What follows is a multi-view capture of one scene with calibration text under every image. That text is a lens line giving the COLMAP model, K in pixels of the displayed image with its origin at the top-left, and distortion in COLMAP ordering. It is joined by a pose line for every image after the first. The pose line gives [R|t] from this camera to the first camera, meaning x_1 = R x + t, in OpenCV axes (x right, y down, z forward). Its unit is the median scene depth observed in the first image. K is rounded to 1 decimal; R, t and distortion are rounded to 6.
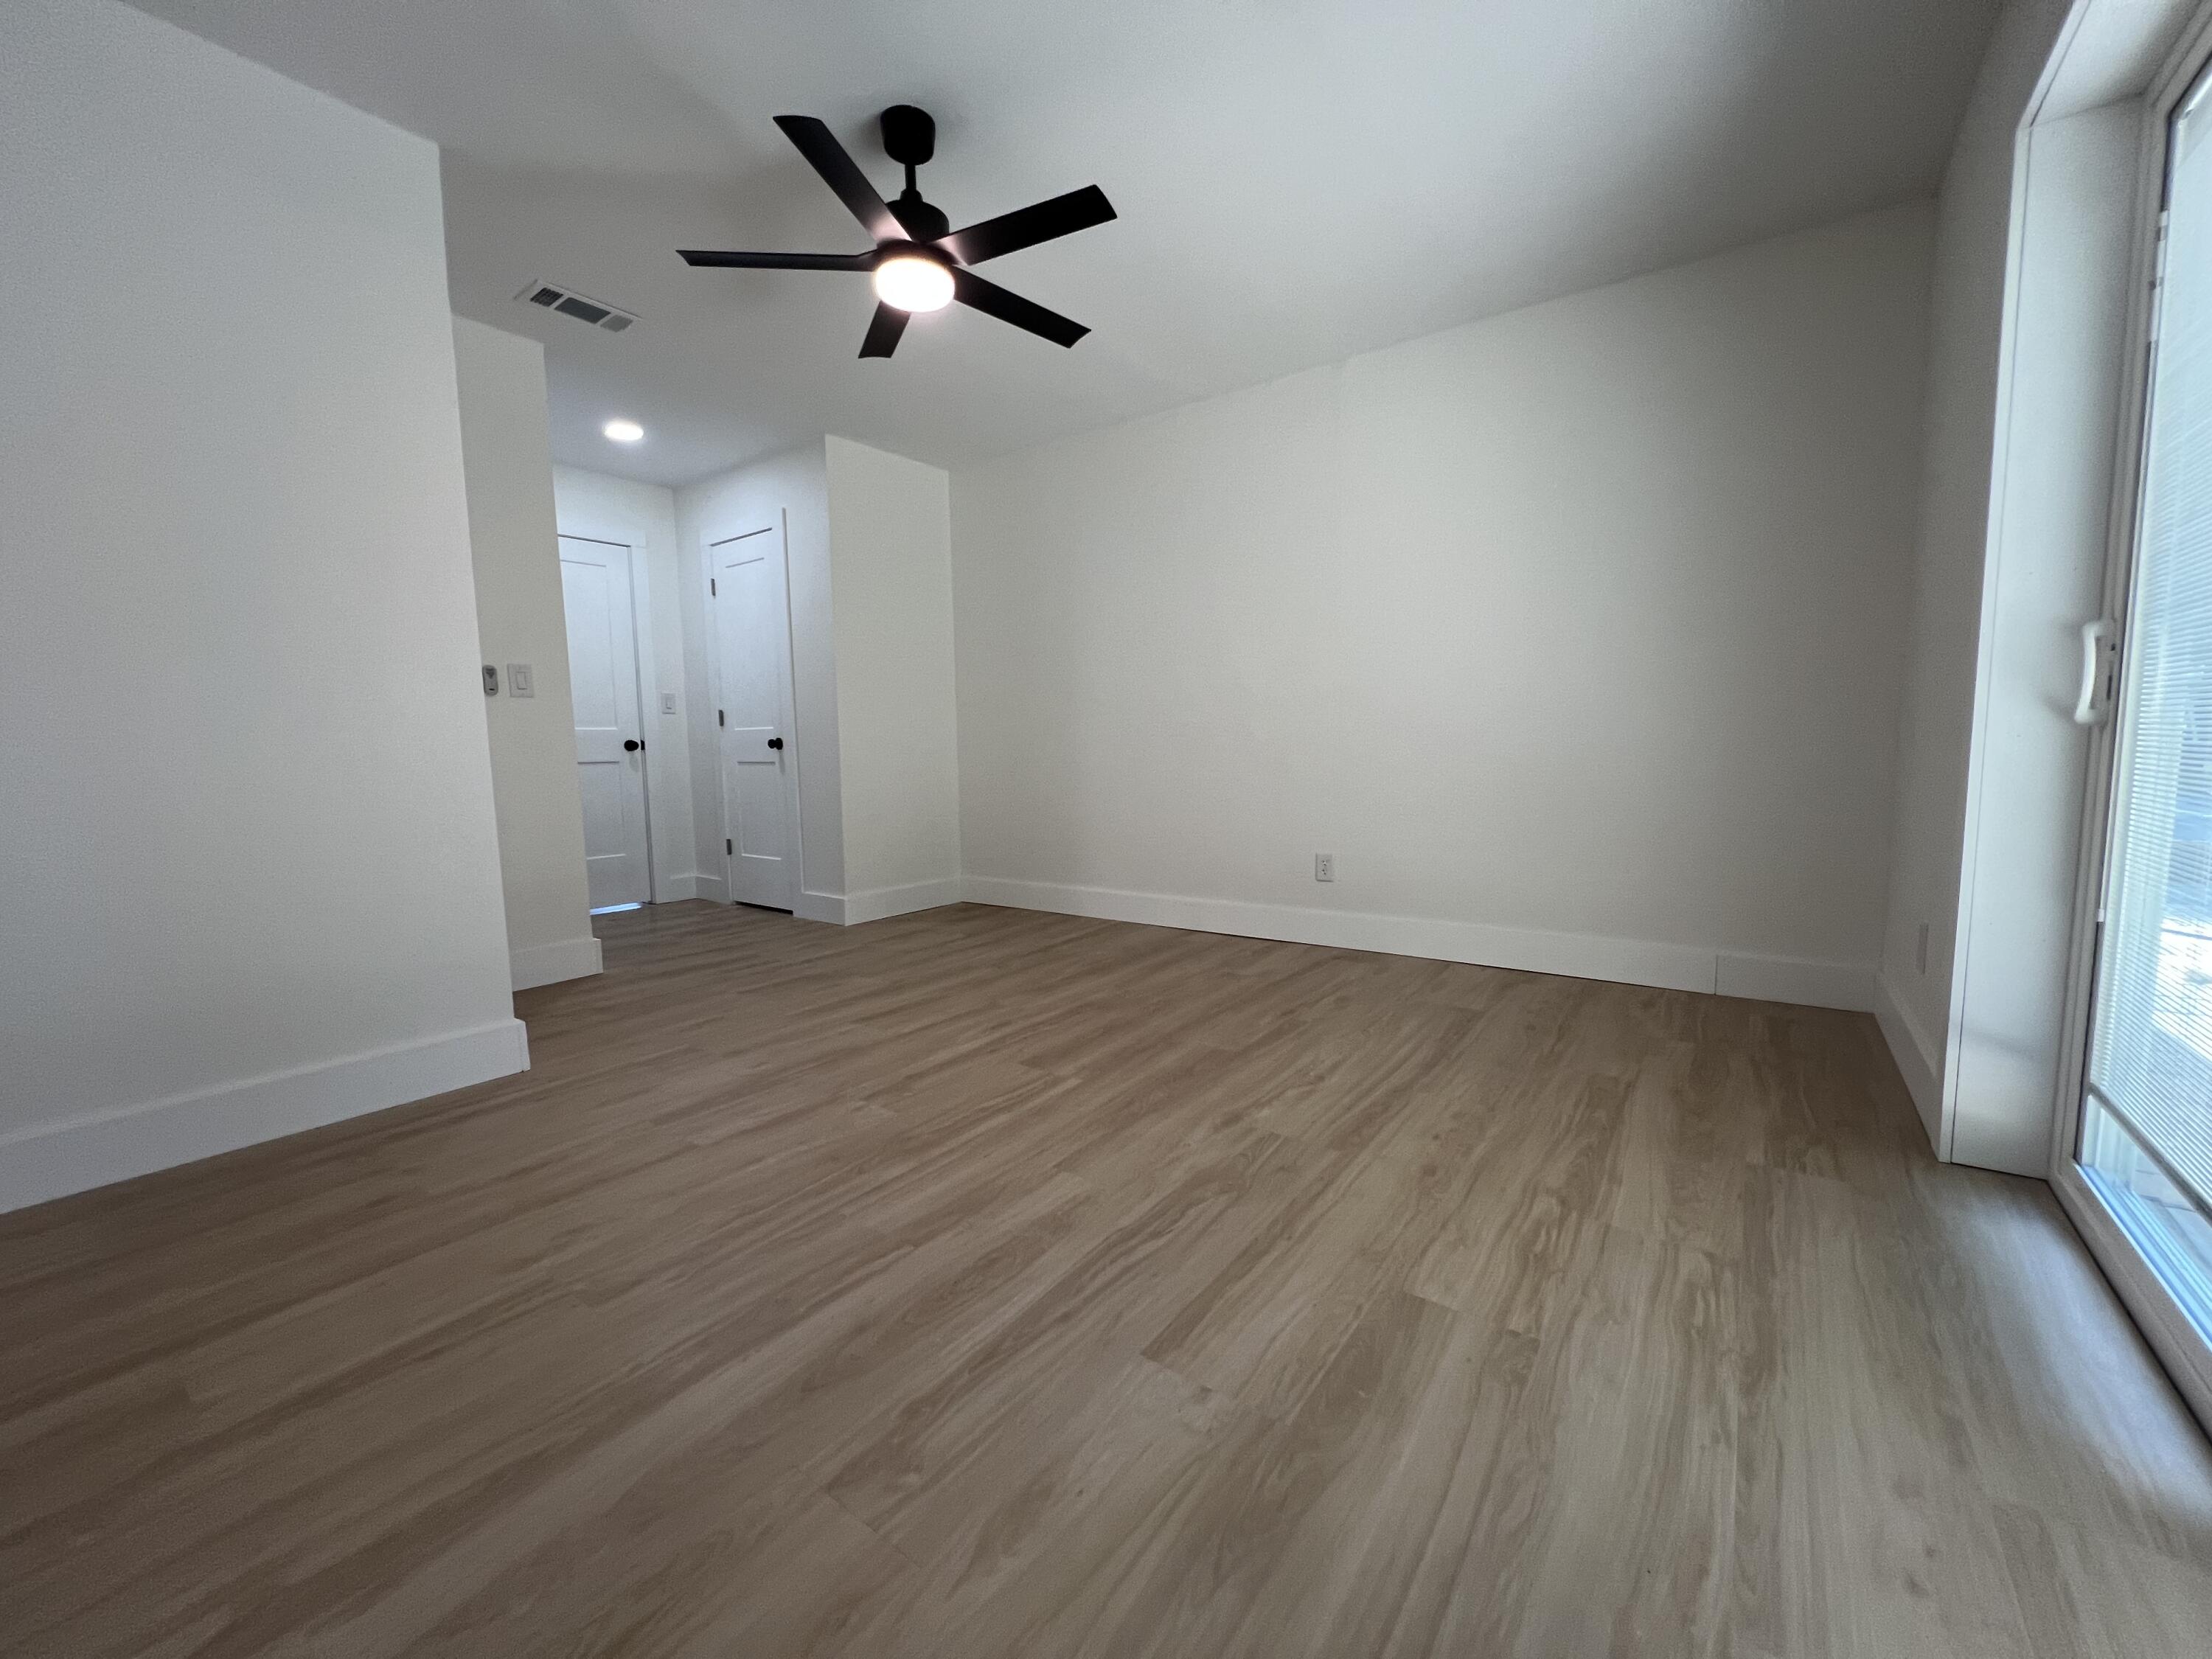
lens RADIAL K [[869.8, 0, 1134.0], [0, 869.8, 826.1], [0, 0, 1]] dist [0.001254, 0.000127]
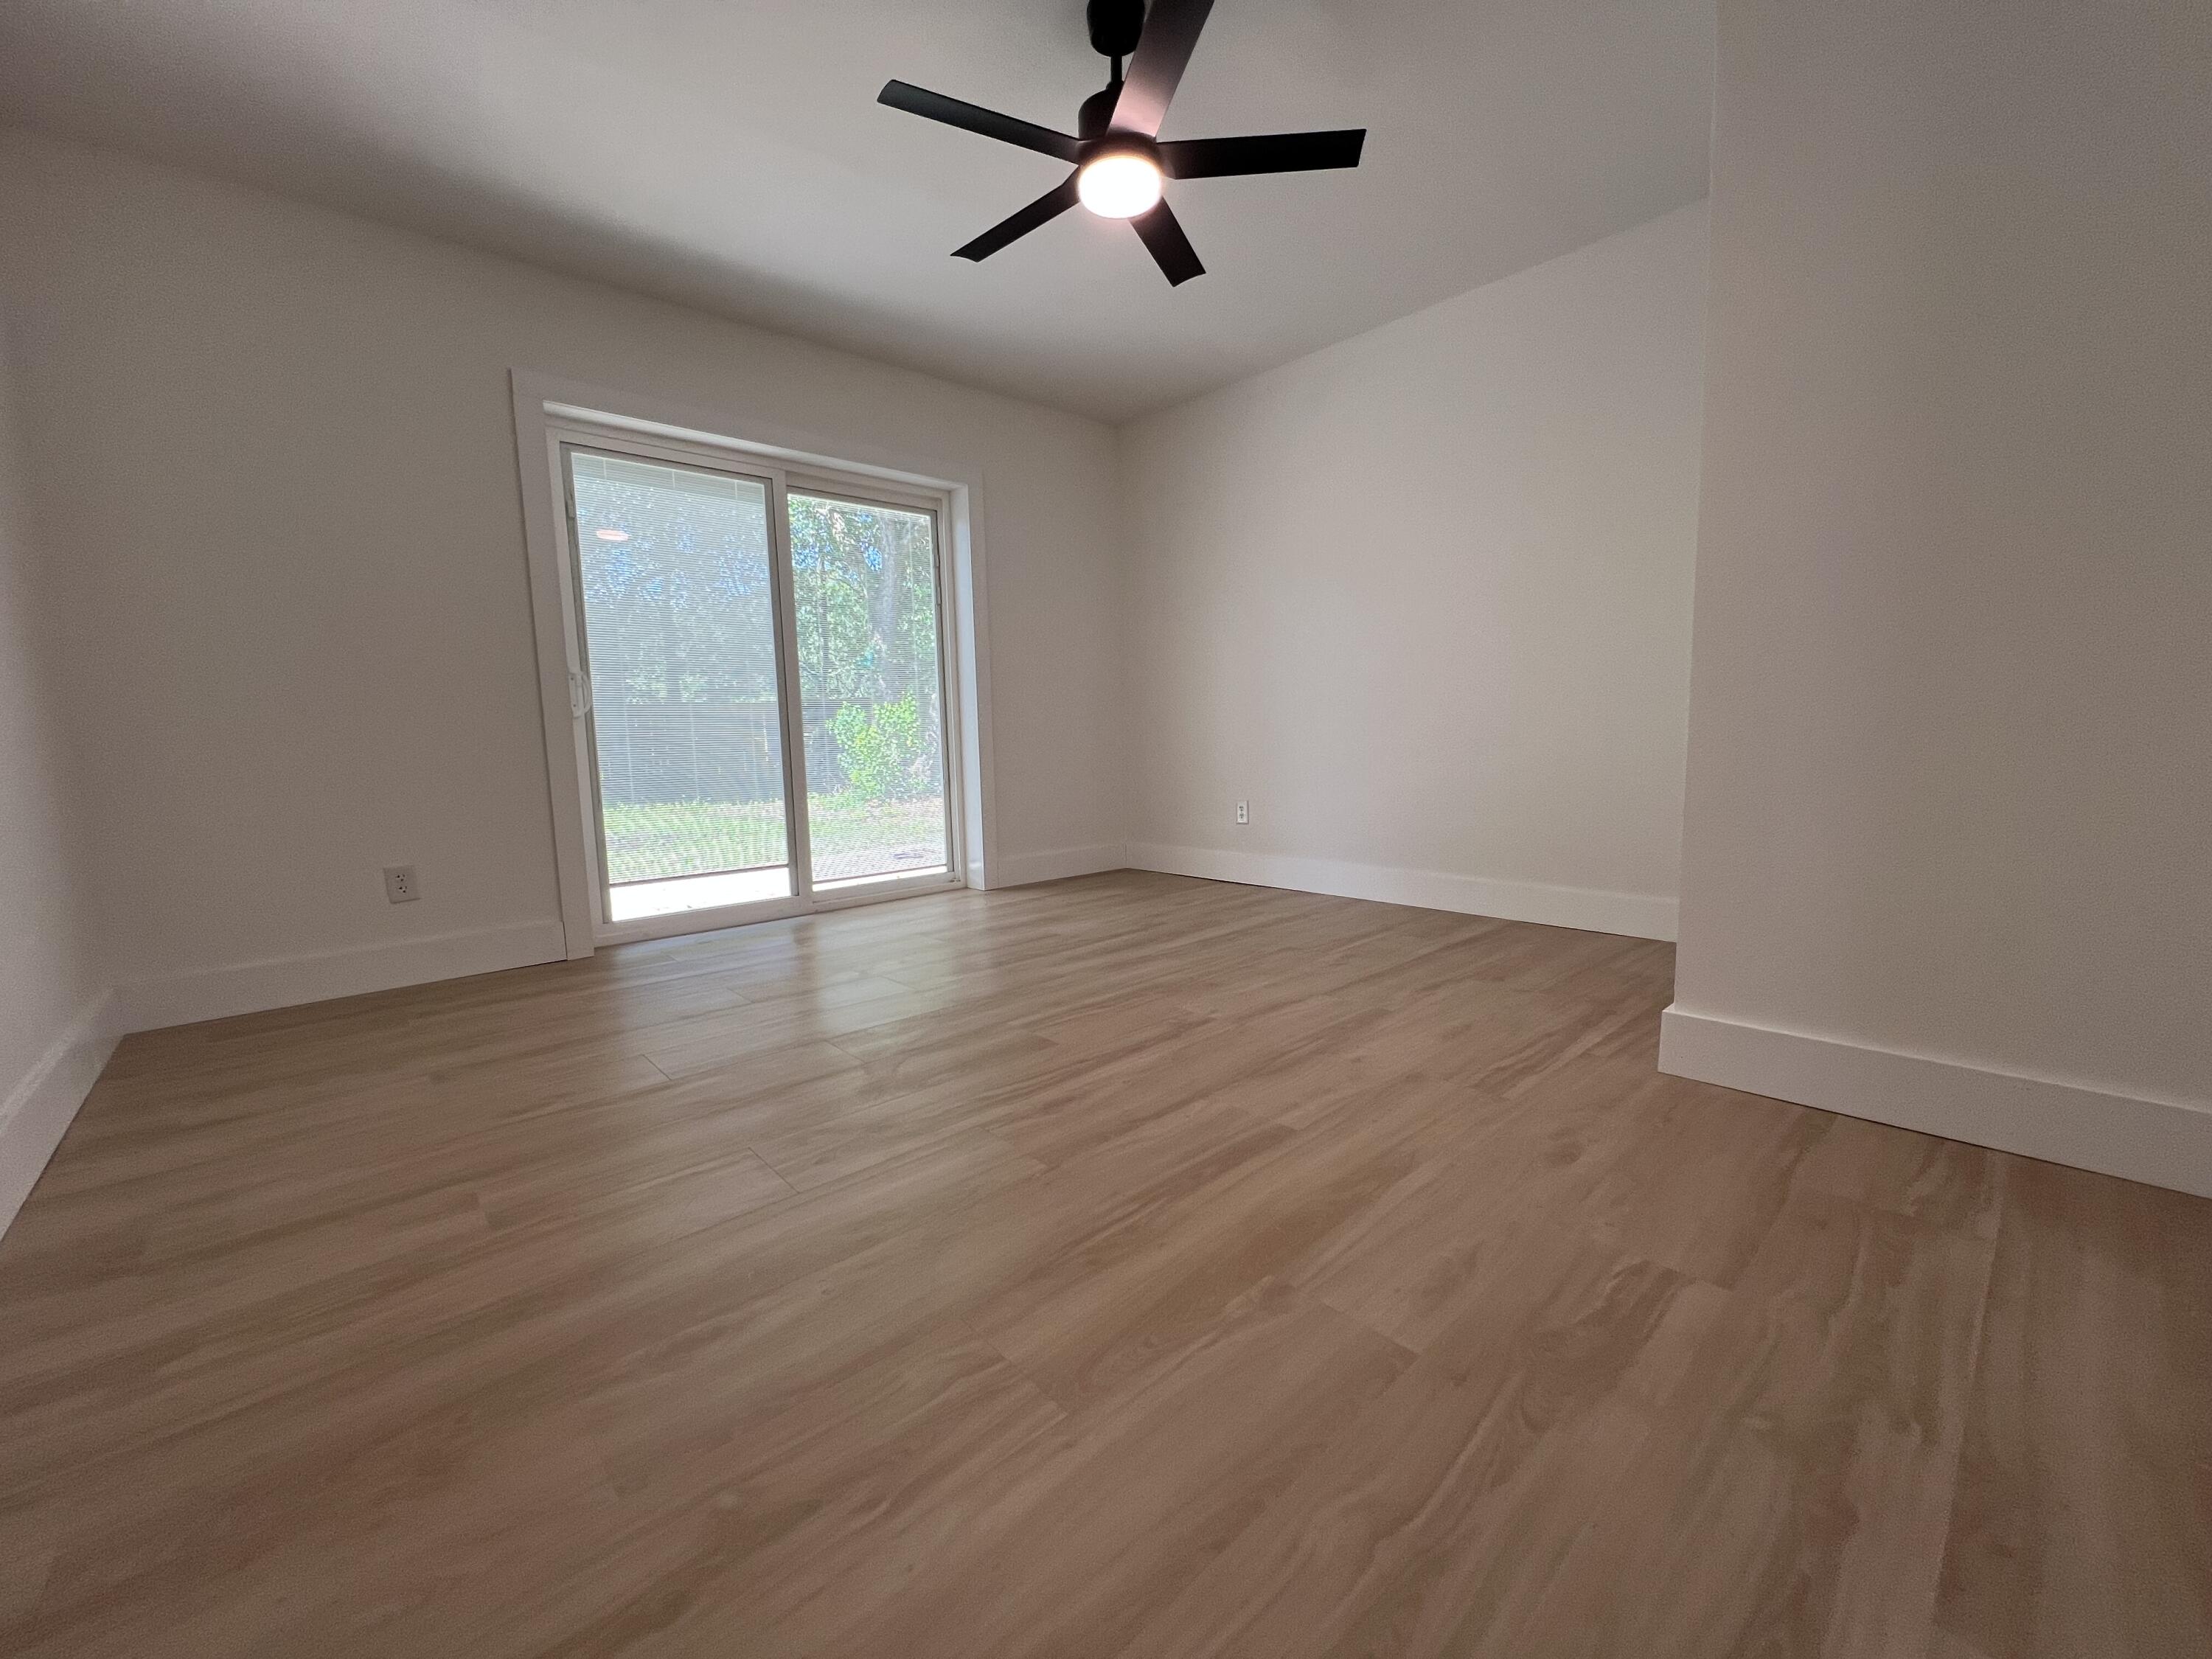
lens RADIAL K [[869.8, 0, 1134.0], [0, 869.8, 826.1], [0, 0, 1]] dist [0.001254, 0.000127]
pose [[-0.979650, 0.018635, 0.199844, -0.394336], [0.061177, 0.976025, 0.208882, -0.128056], [-0.191161, 0.216857, -0.957304, 1.798963]]
